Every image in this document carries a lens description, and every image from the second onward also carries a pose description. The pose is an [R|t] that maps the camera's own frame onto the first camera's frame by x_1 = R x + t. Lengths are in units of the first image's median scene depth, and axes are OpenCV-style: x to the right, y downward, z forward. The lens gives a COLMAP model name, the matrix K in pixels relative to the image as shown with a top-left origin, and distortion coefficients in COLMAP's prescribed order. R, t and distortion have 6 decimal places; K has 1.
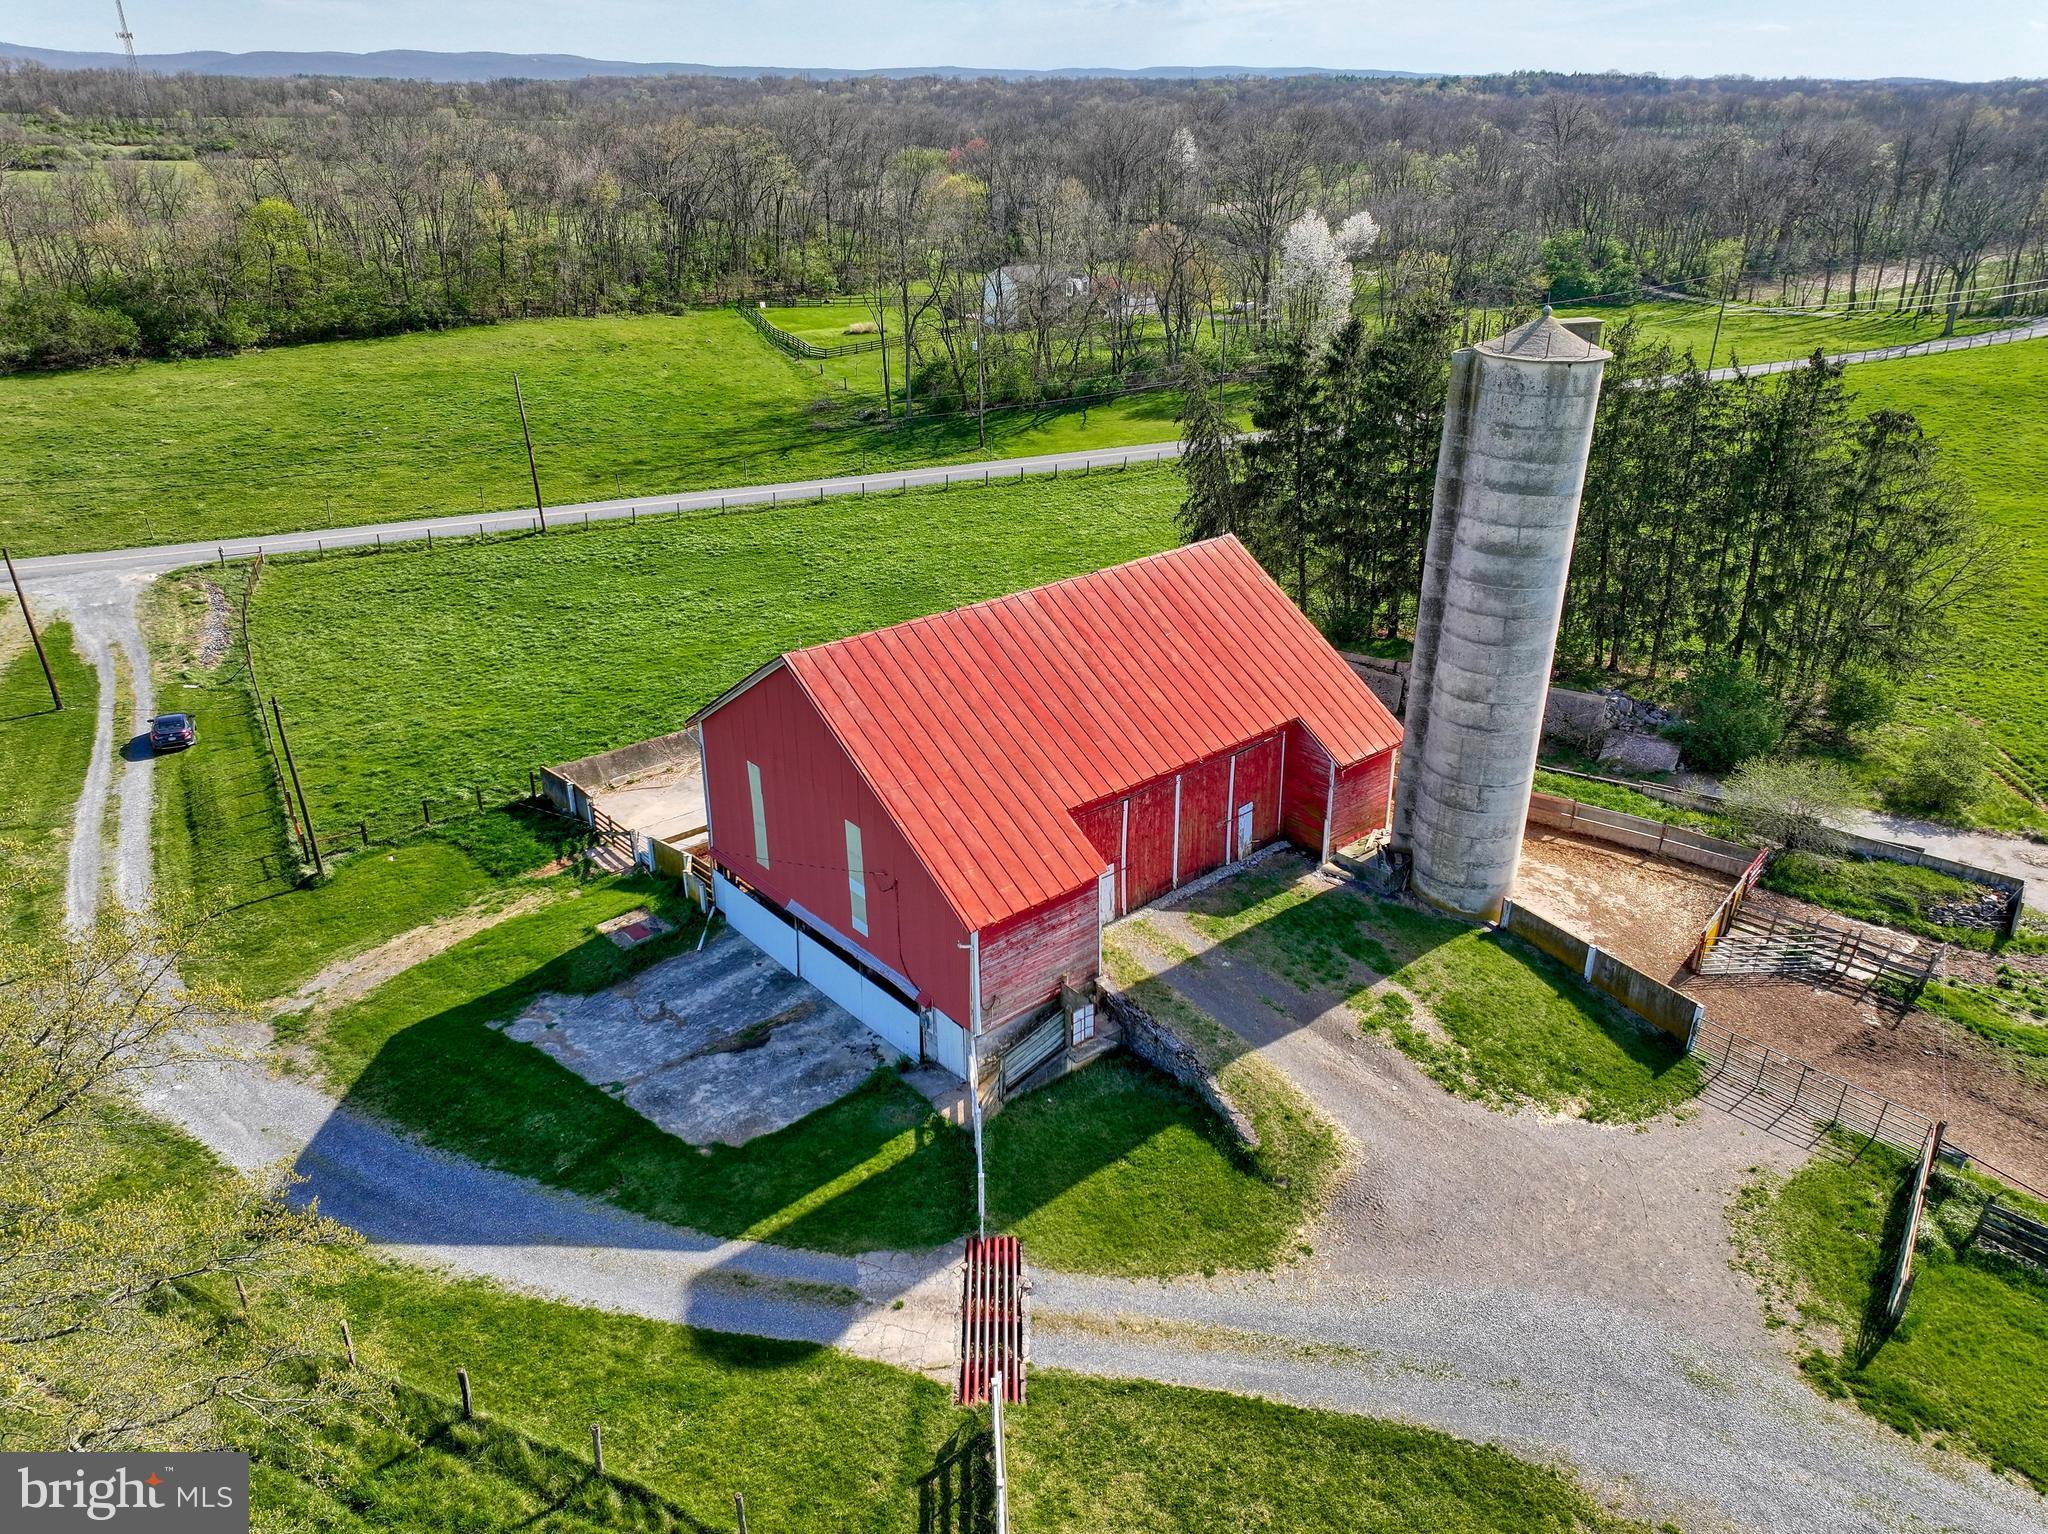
lens RADIAL K [[1428.6, 0, 1024.0], [0, 1428.6, 767.0], [0, 0, 1]] dist [0.006728, 0.004635]
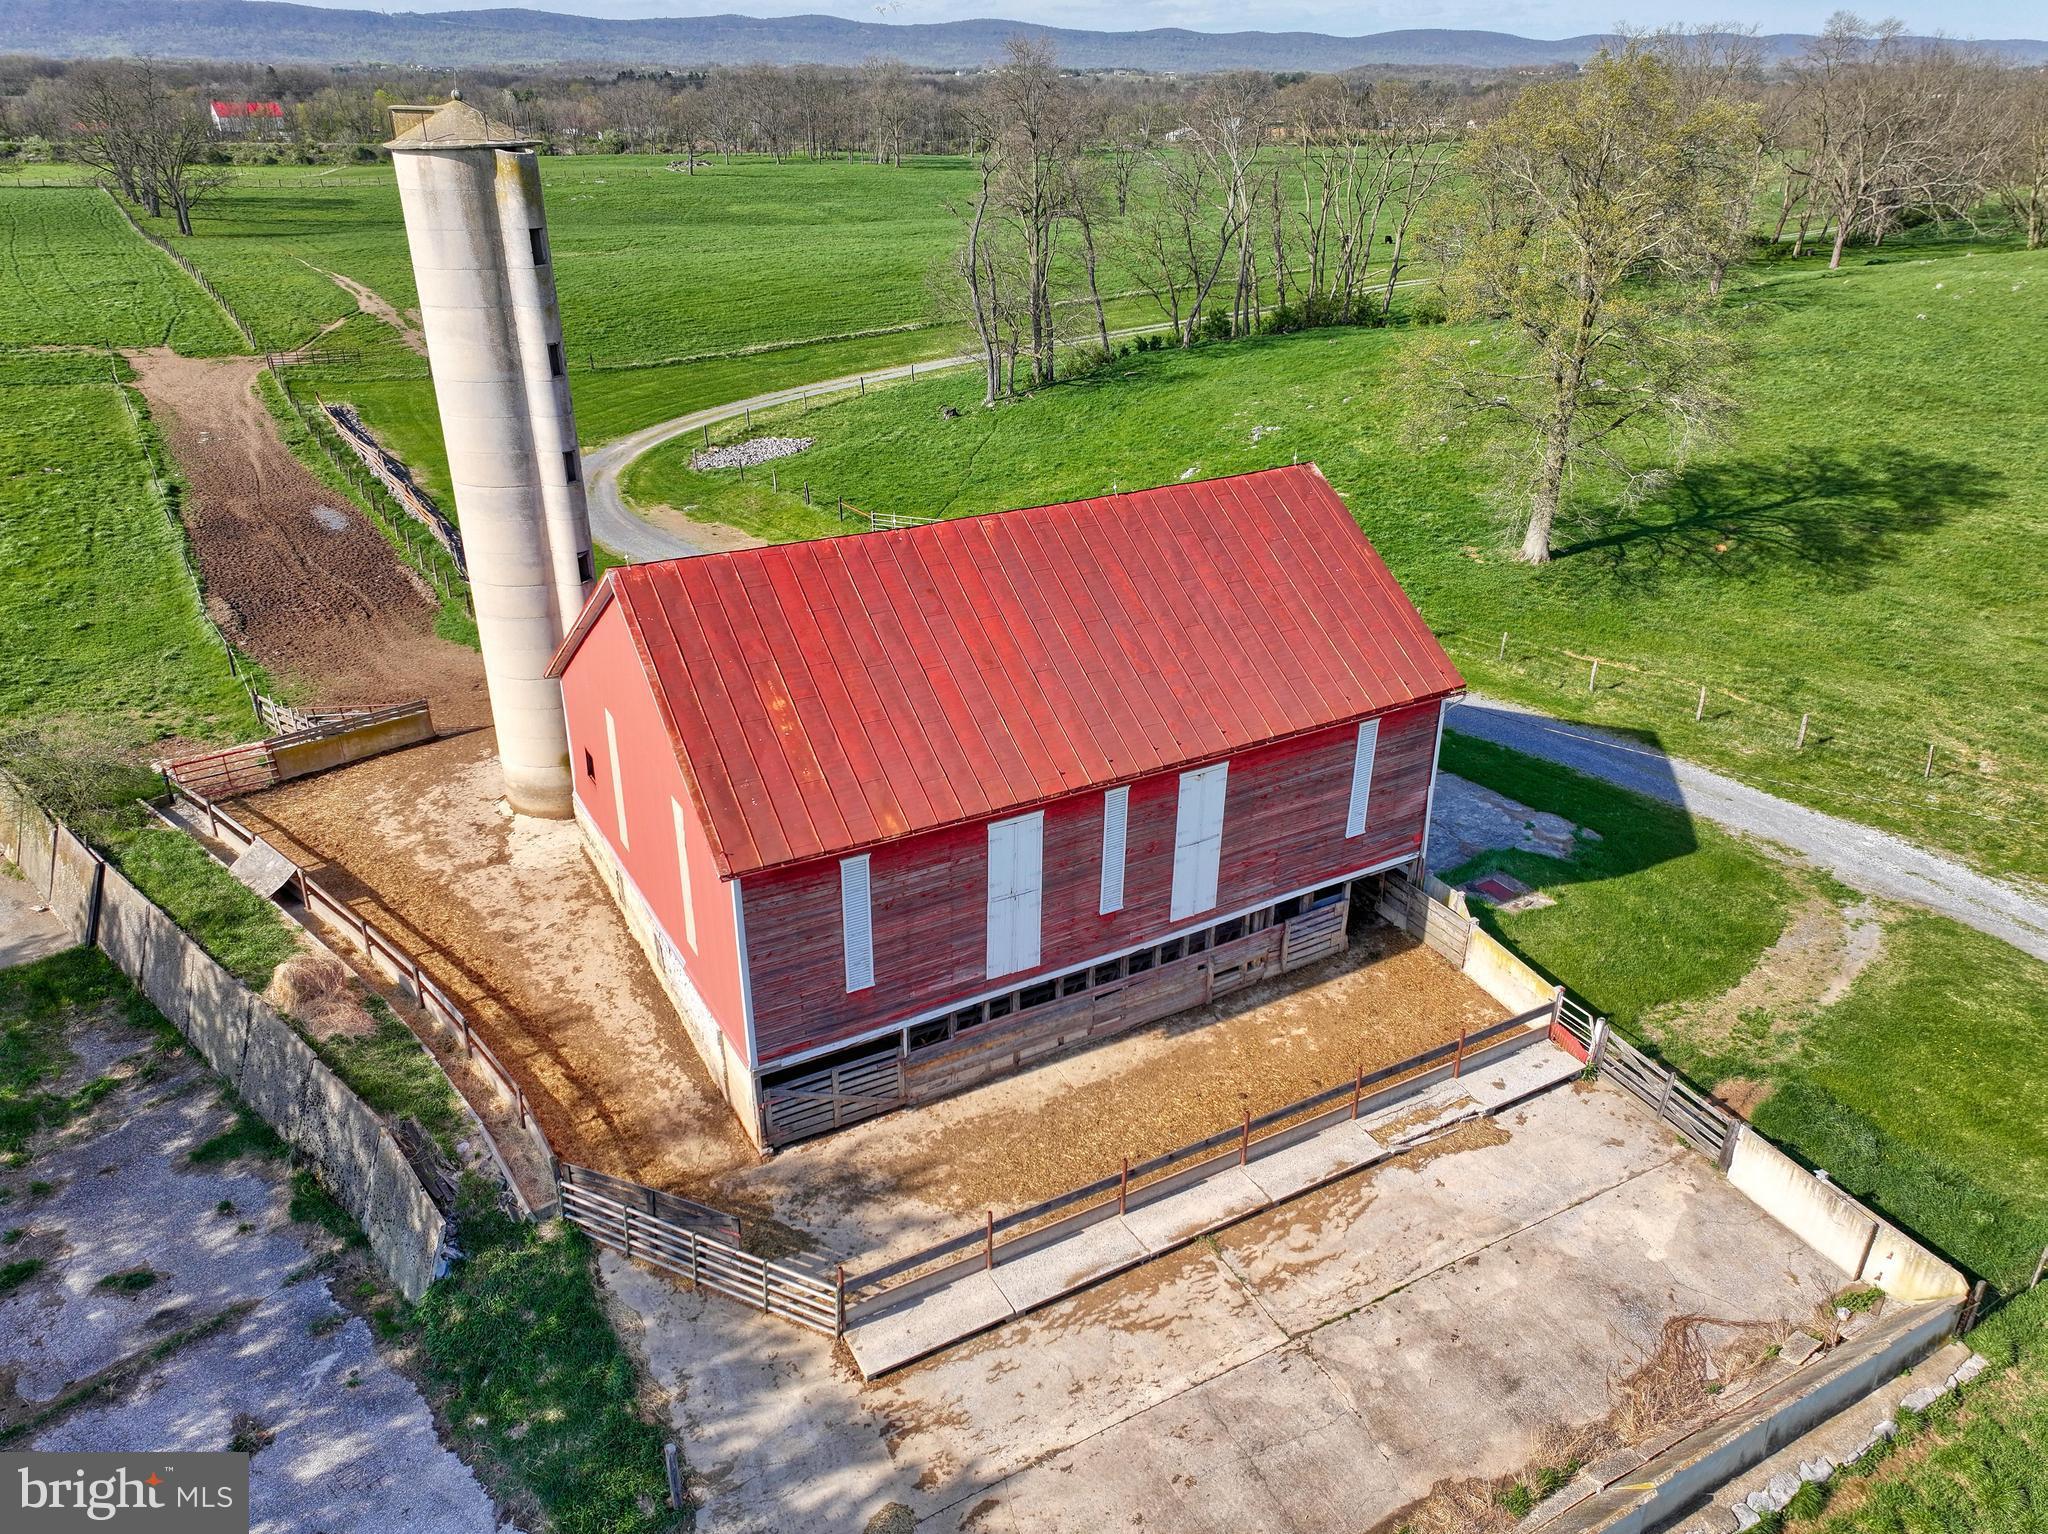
lens RADIAL K [[1443.2, 0, 1024.0], [0, 1443.2, 767.0], [0, 0, 1]] dist [-0.005207, 0.021937]
pose [[-0.980135, -0.091217, 0.176108, -0.144880], [0.077950, 0.639321, 0.764978, -0.600271], [-0.182368, 0.763510, -0.619511, 1.536212]]
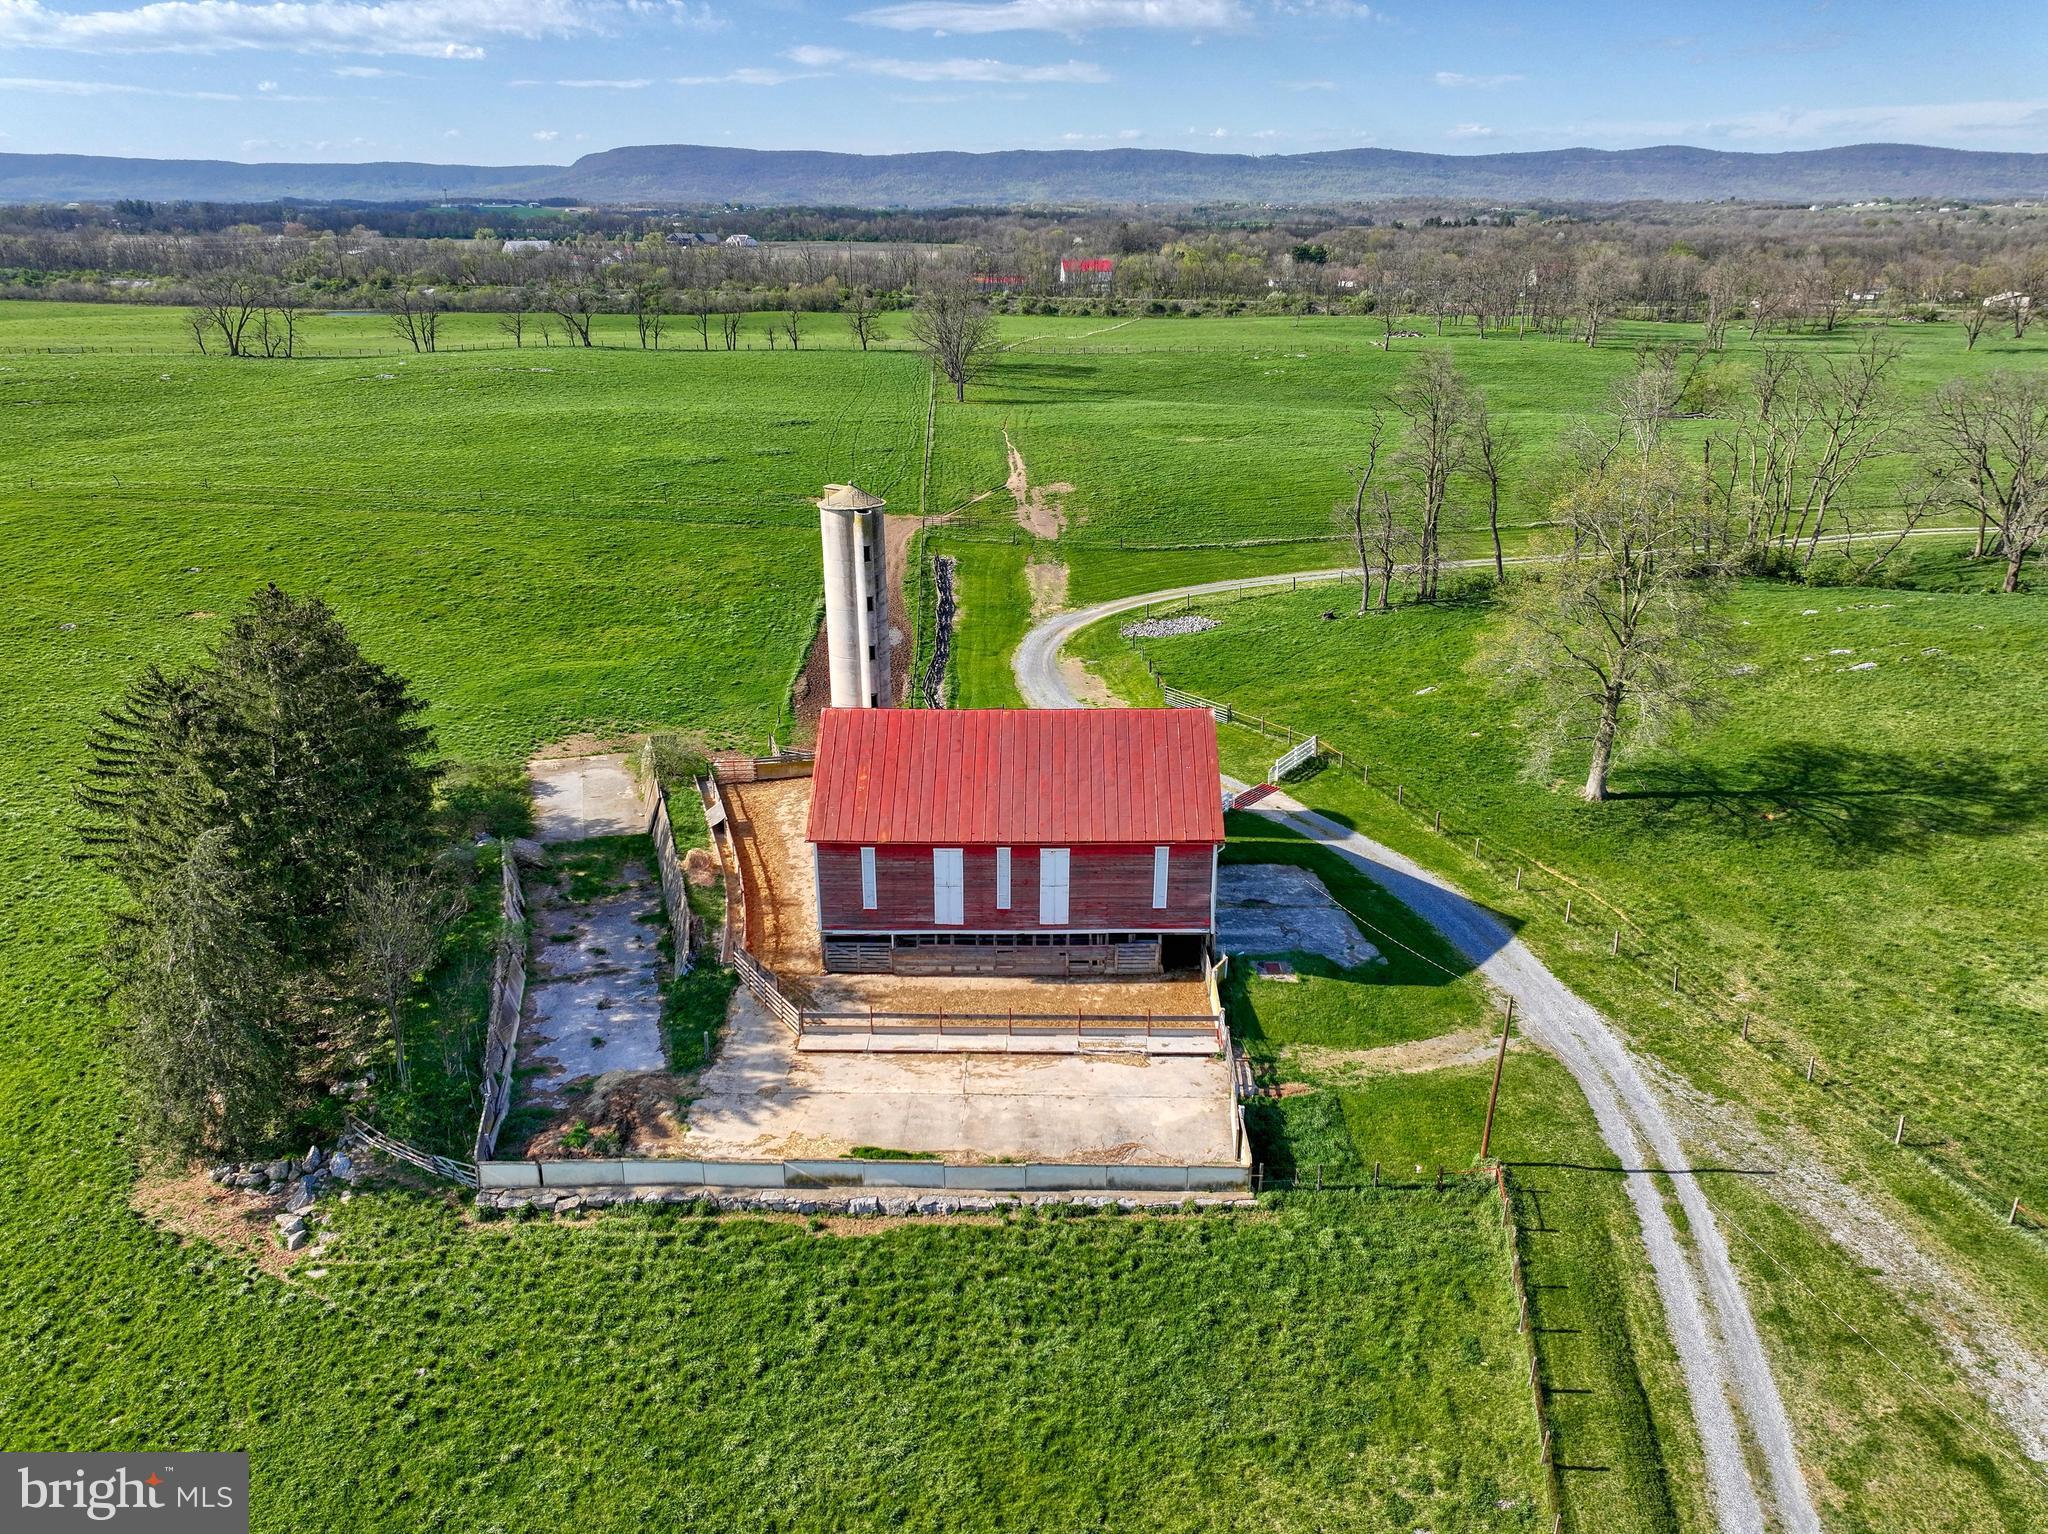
lens RADIAL K [[1437.1, 0, 1024.0], [0, 1437.1, 767.0], [0, 0, 1]] dist [0.006214, 0.008530]
pose [[-0.750928, -0.242900, 0.614090, -0.926192], [0.276479, 0.728843, 0.626376, -1.007918], [-0.599722, 0.640147, -0.480152, 1.731777]]
